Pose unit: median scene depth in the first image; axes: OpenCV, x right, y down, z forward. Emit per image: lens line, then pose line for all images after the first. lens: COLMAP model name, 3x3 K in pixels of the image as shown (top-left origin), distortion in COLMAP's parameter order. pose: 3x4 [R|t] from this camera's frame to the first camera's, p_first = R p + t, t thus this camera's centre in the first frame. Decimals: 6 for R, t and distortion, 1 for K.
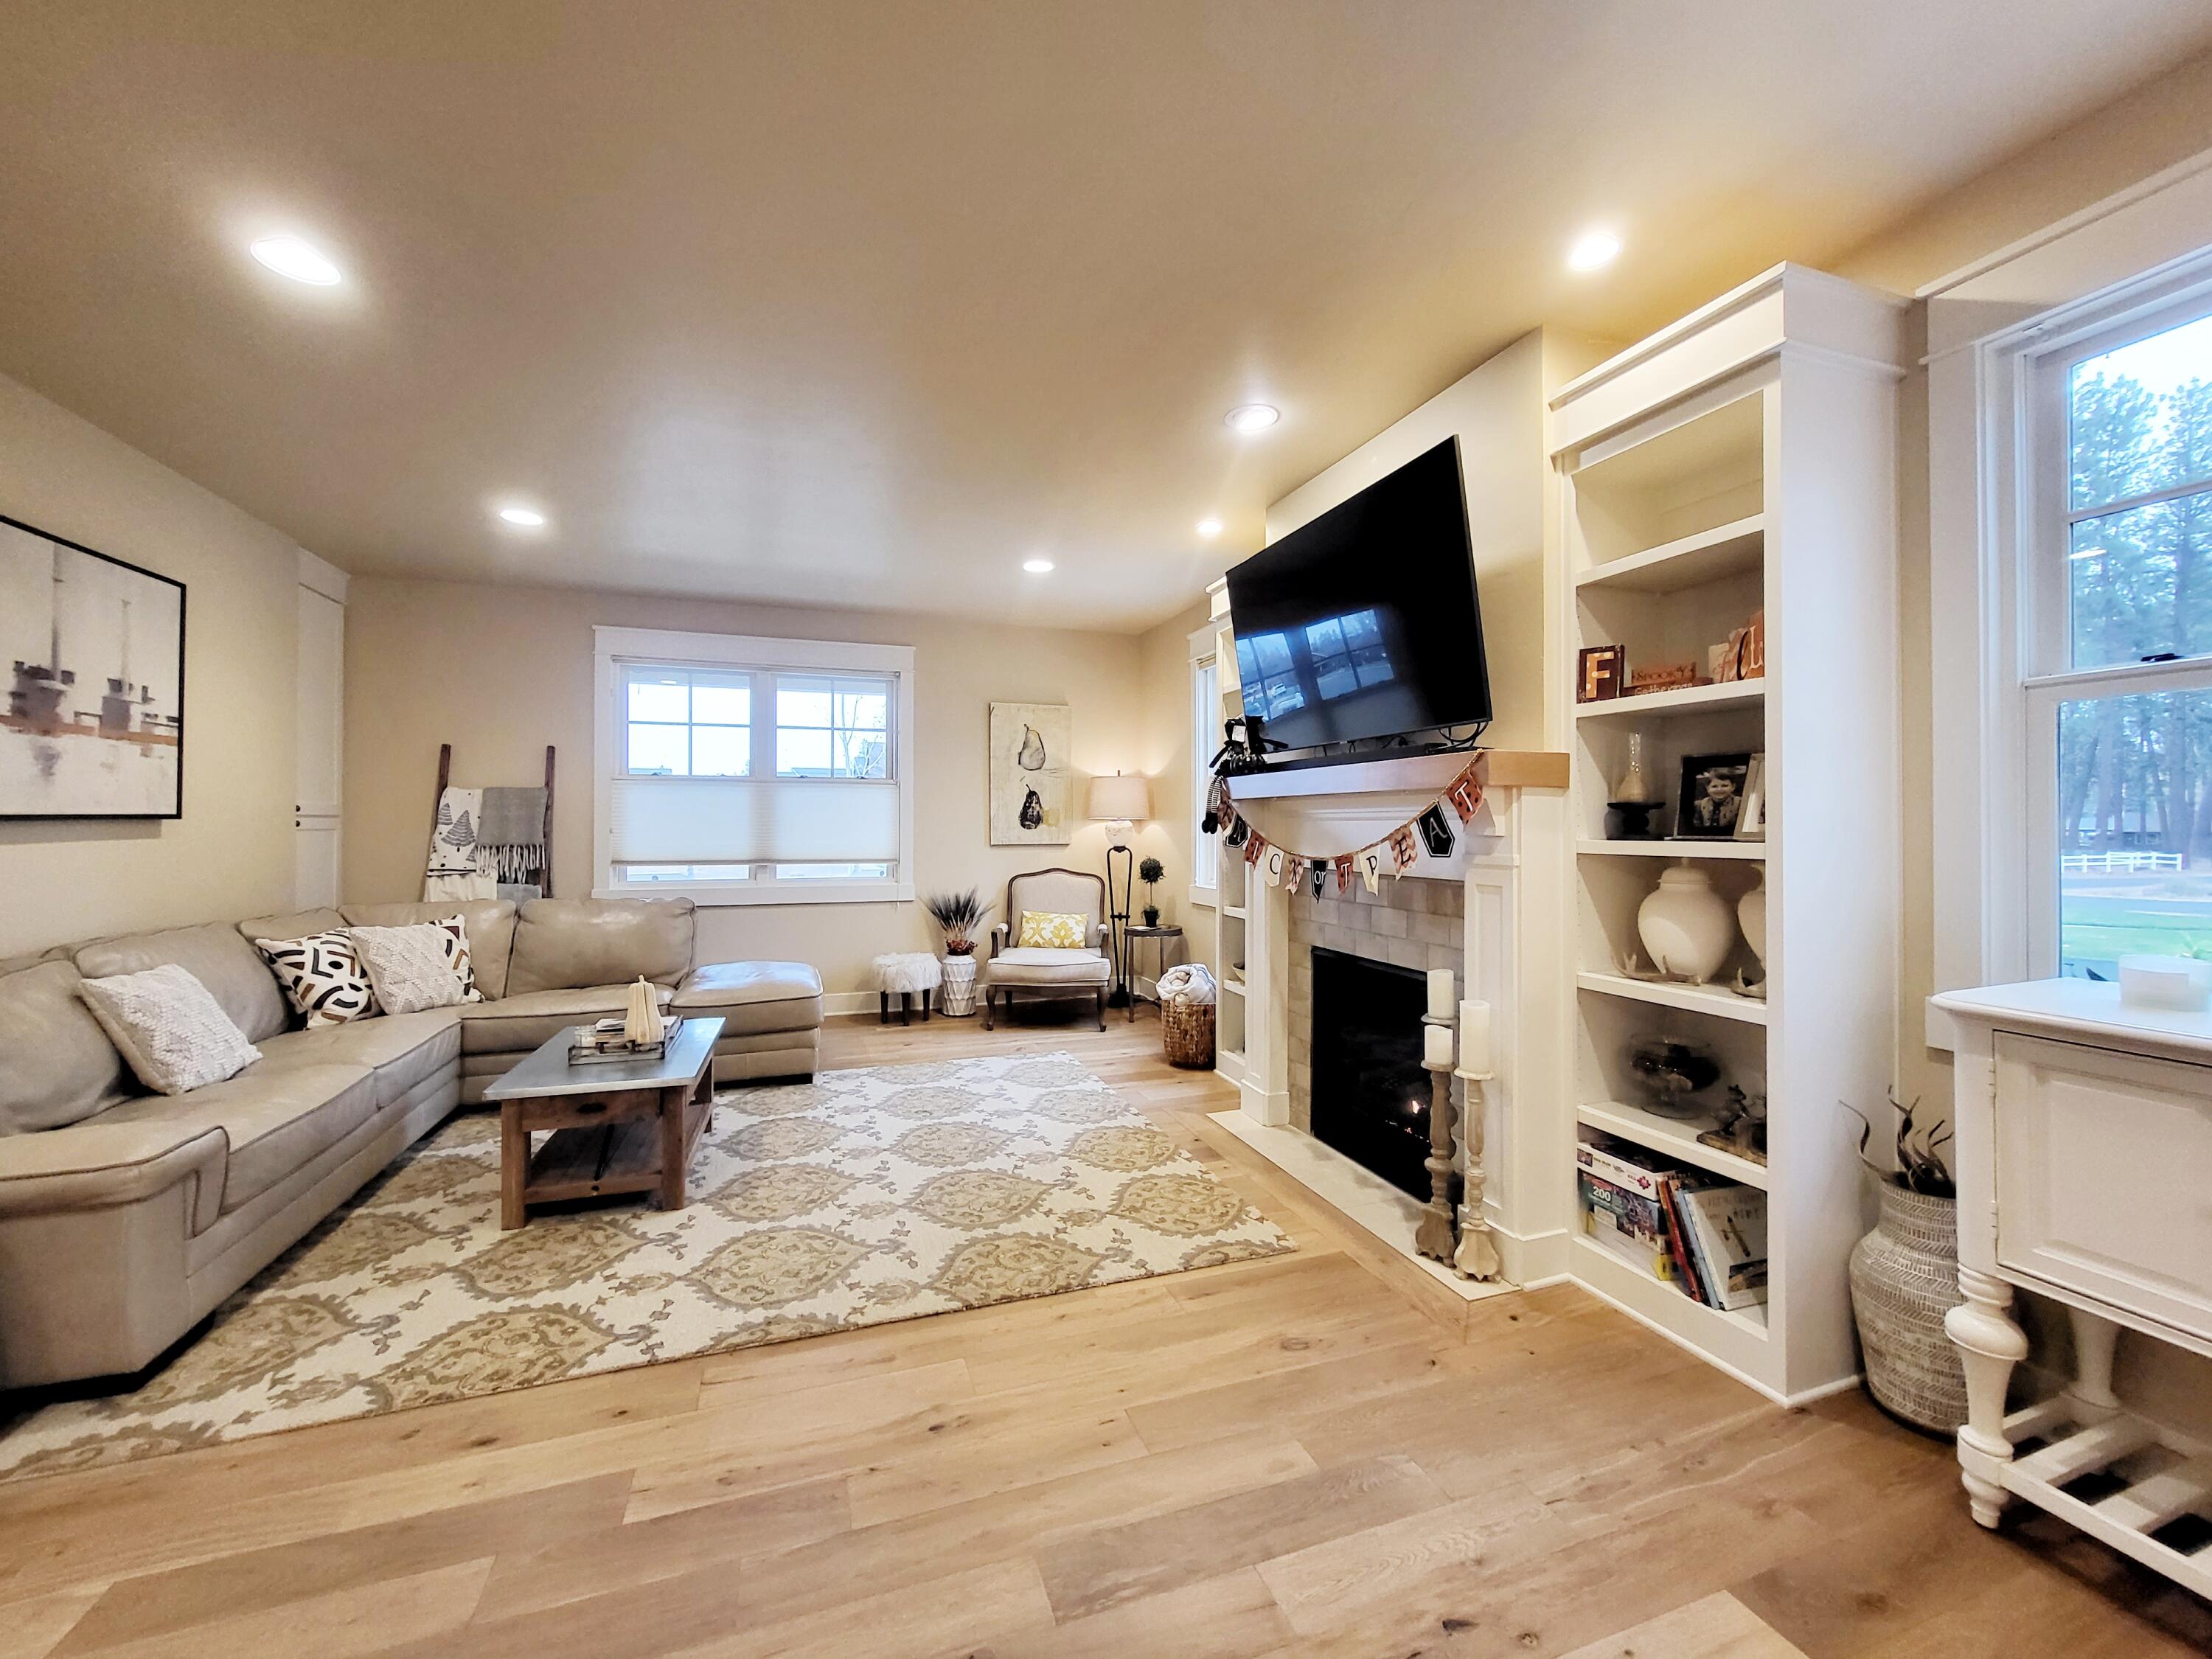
lens RADIAL K [[870.9, 0, 1091.1], [0, 870.9, 818.3], [0, 0, 1]] dist [0.003068, -0.002025]
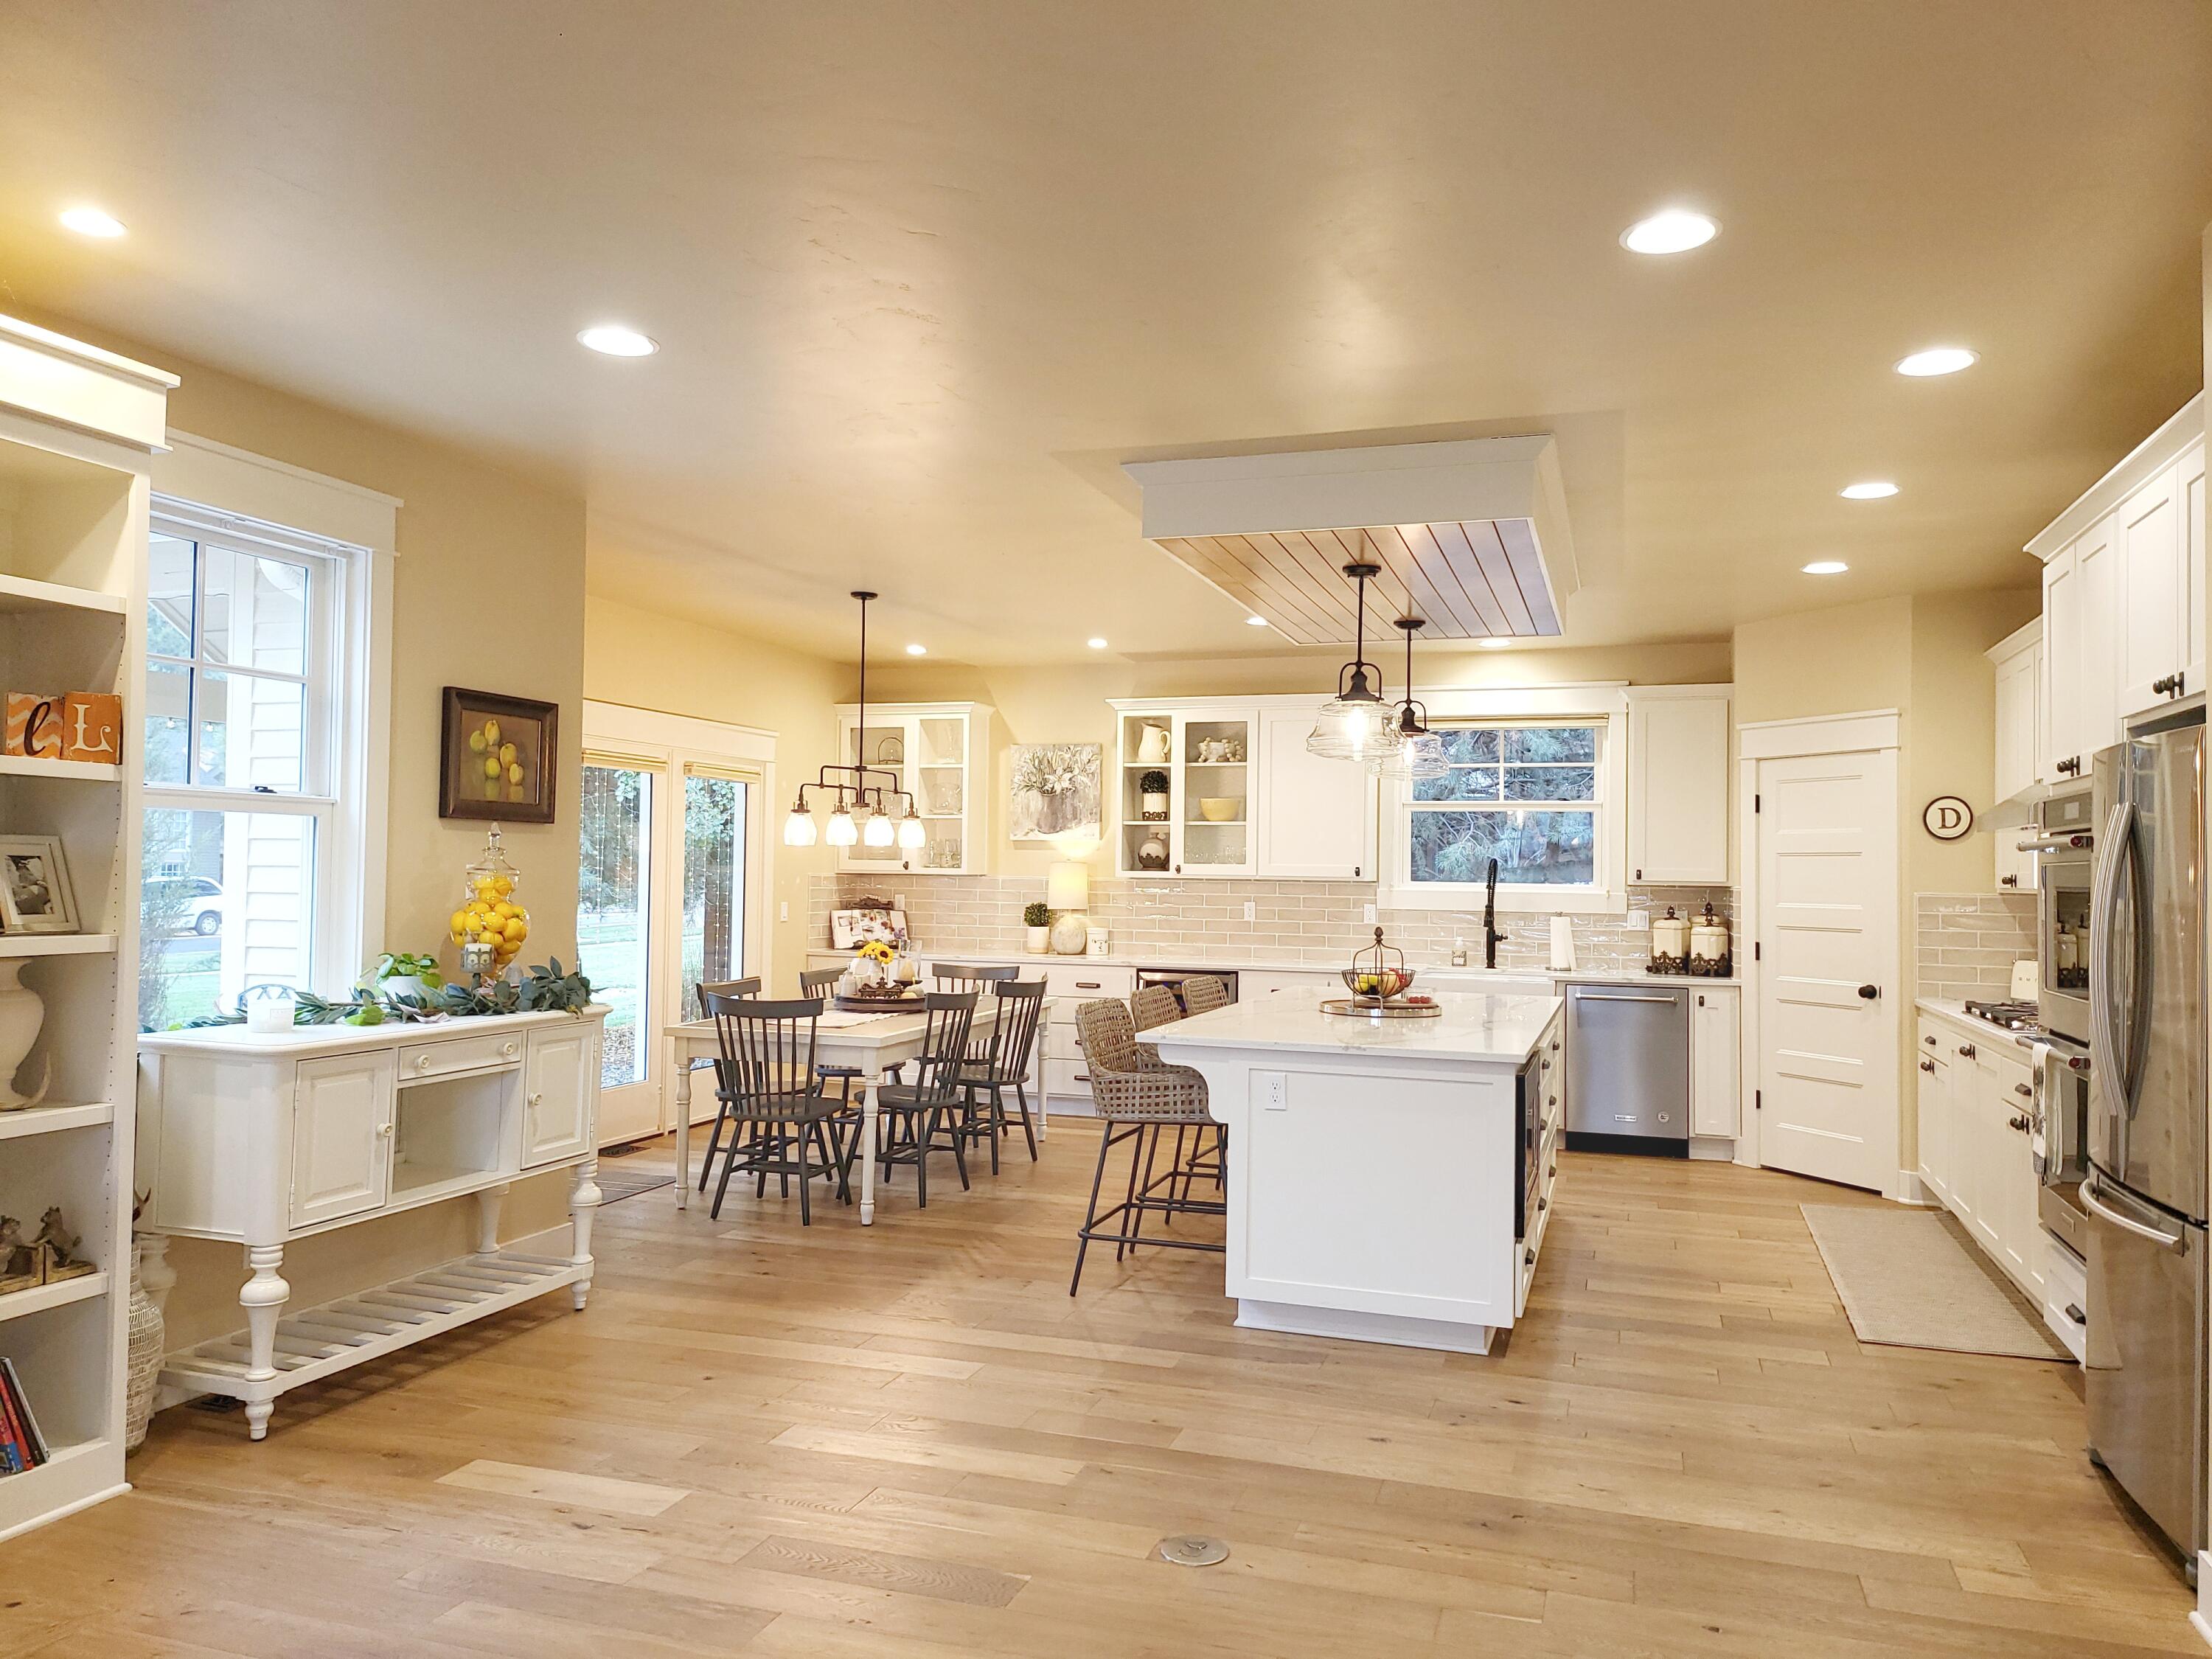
lens RADIAL K [[1552.4, 0, 1132.1], [0, 1552.4, 841.8], [0, 0, 1]] dist [0.063486, -0.065306]
pose [[-0.798819, 0.002835, 0.601564, -0.860079], [-0.017725, 0.999444, -0.028246, -0.033305], [-0.601310, -0.033226, -0.798325, 1.237886]]
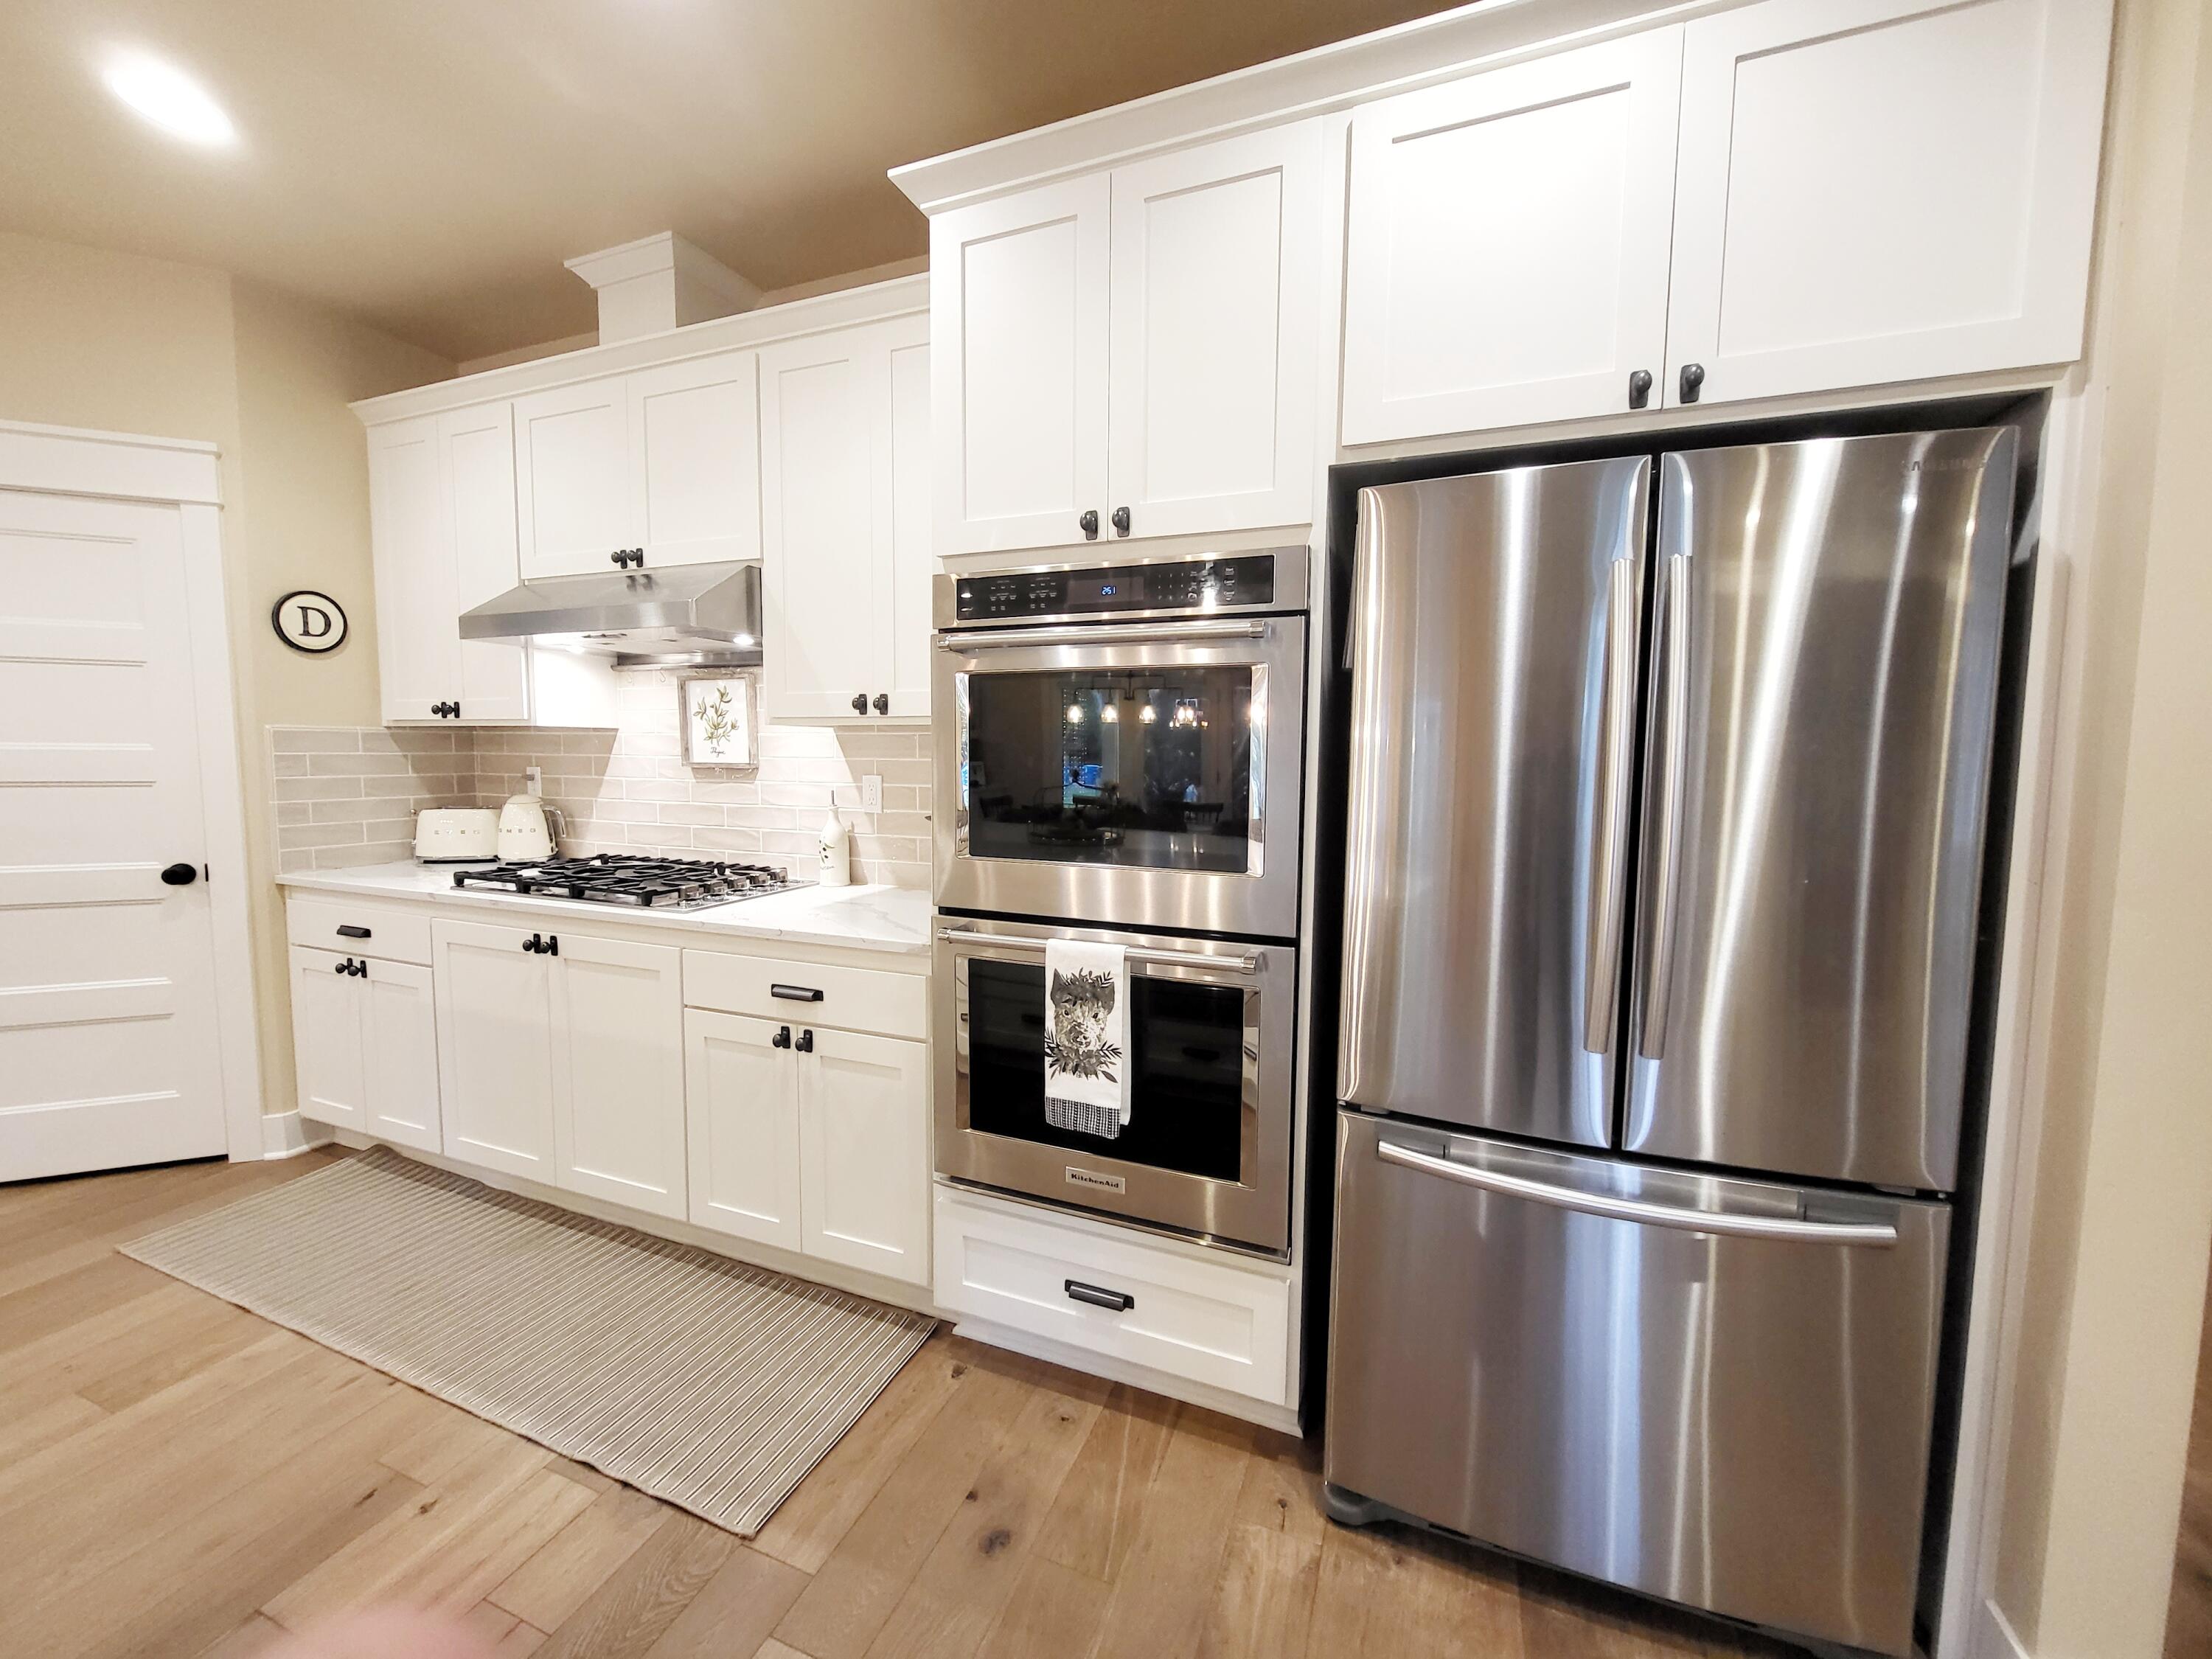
lens RADIAL K [[870.9, 0, 1091.9], [0, 870.9, 820.9], [0, 0, 1]] dist [0.003068, -0.002025]
pose [[-0.655652, 0.053861, -0.753139, -0.210396], [-0.004397, 0.997163, 0.075140, -0.015068], [0.755050, 0.052577, -0.653556, -0.193662]]
